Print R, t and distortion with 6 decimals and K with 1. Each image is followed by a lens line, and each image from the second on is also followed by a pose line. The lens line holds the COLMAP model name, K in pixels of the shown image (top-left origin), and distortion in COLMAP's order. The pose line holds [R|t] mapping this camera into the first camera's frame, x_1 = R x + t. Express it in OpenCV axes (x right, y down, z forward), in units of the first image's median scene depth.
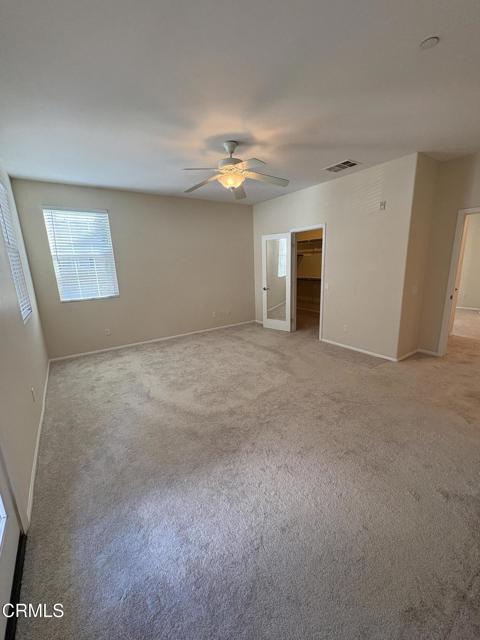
lens RADIAL K [[255.0, 0, 238.8], [0, 255.0, 320.5], [0, 0, 1]] dist [-0.005808, 0.001018]
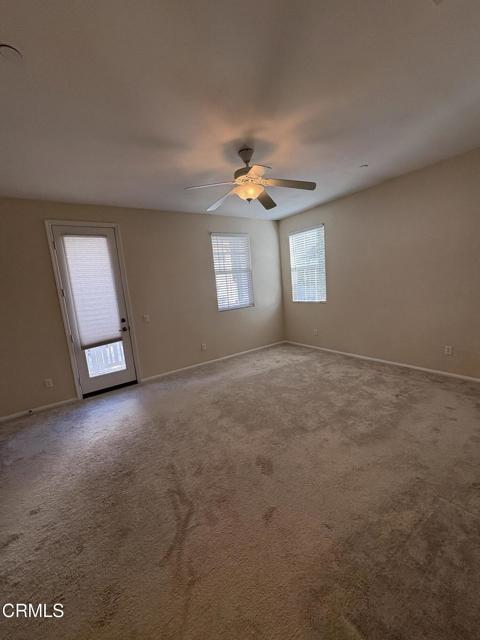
lens RADIAL K [[255.0, 0, 240.7], [0, 255.0, 317.1], [0, 0, 1]] dist [-0.005808, 0.001018]
pose [[0.010853, 0.165974, -0.986070, 0.601565], [-0.143716, 0.976149, 0.162722, -0.161935], [0.989559, 0.139948, 0.034447, 0.639273]]
